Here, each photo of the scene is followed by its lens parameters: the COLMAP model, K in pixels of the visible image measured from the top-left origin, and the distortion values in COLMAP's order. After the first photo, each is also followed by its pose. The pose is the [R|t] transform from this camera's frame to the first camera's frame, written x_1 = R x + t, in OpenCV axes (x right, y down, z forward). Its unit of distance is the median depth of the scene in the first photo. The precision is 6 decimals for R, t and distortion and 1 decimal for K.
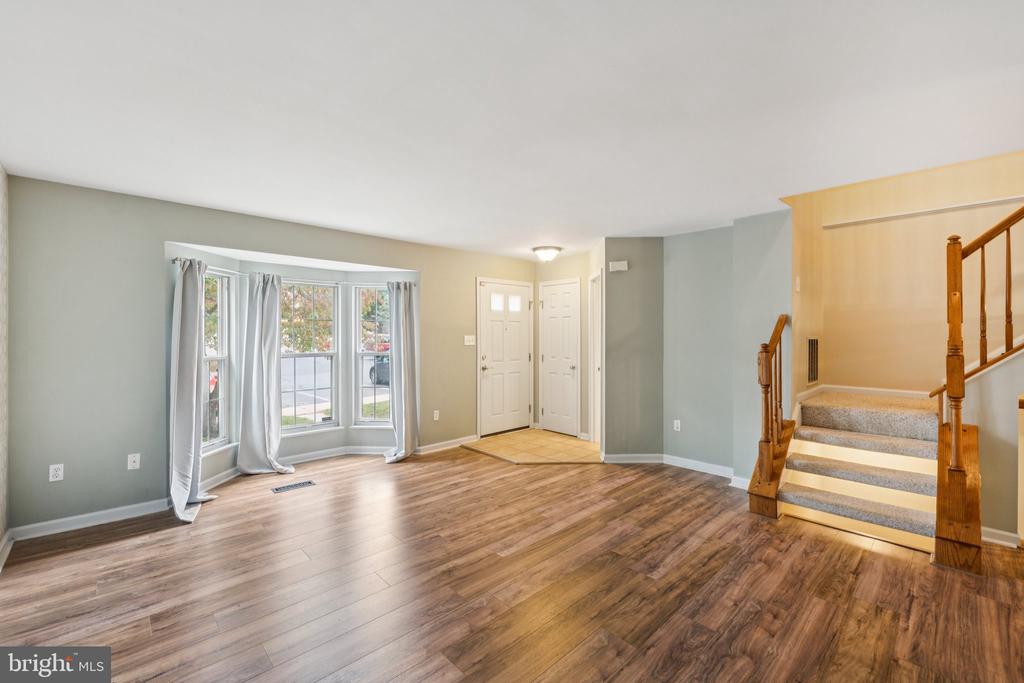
lens RADIAL K [[425.5, 0, 514.0], [0, 425.5, 338.6], [0, 0, 1]] dist [-0.009097, 0.000008]
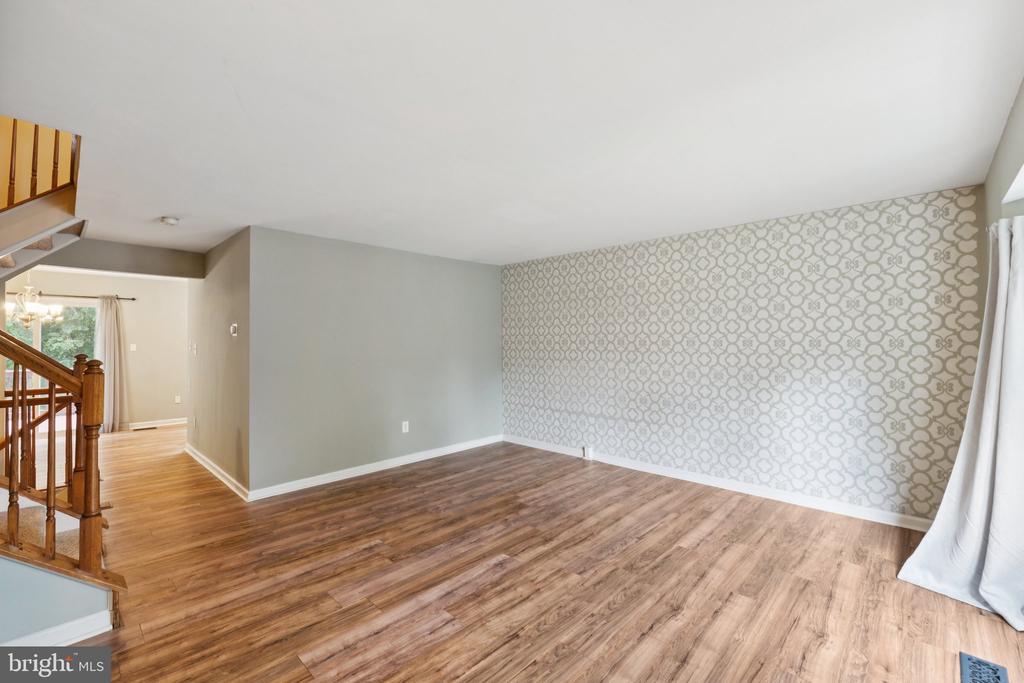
lens RADIAL K [[425.5, 0, 506.7], [0, 425.5, 343.1], [0, 0, 1]] dist [-0.009097, 0.000008]
pose [[-0.999380, 0.003697, -0.035016, -0.000277], [0.003160, 0.999877, 0.015380, -0.019538], [0.035069, 0.015260, -0.999268, 1.707690]]
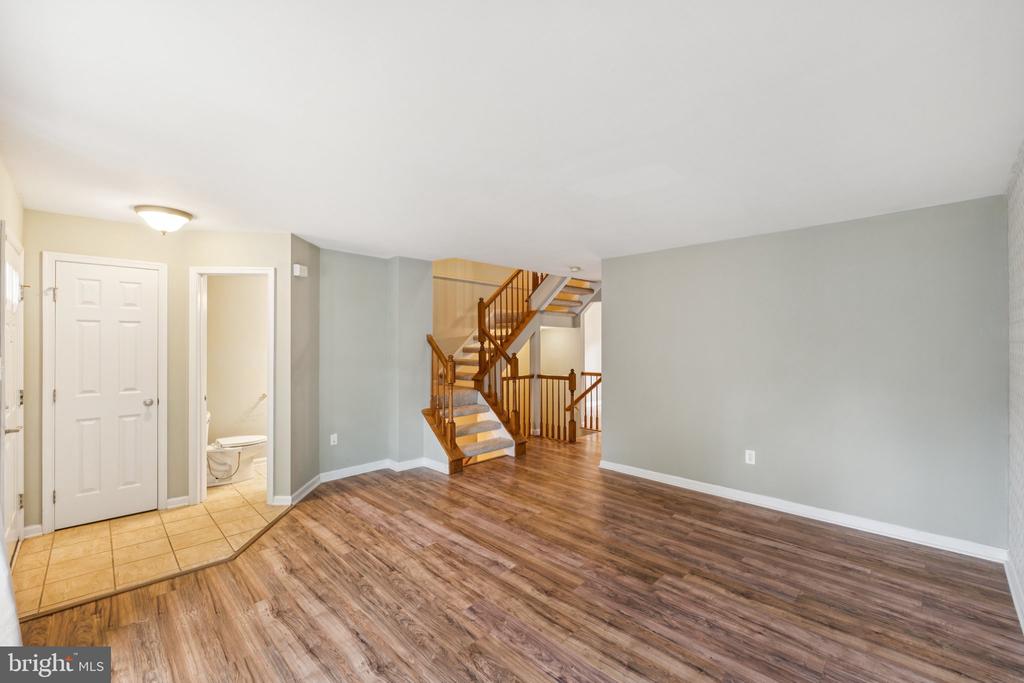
lens RADIAL K [[425.5, 0, 515.5], [0, 425.5, 335.1], [0, 0, 1]] dist [-0.009097, 0.000008]
pose [[-0.032402, 0.019101, 0.999292, -0.897716], [0.006971, 0.999797, -0.018885, -0.023997], [-0.999451, 0.006354, -0.032528, 0.863019]]
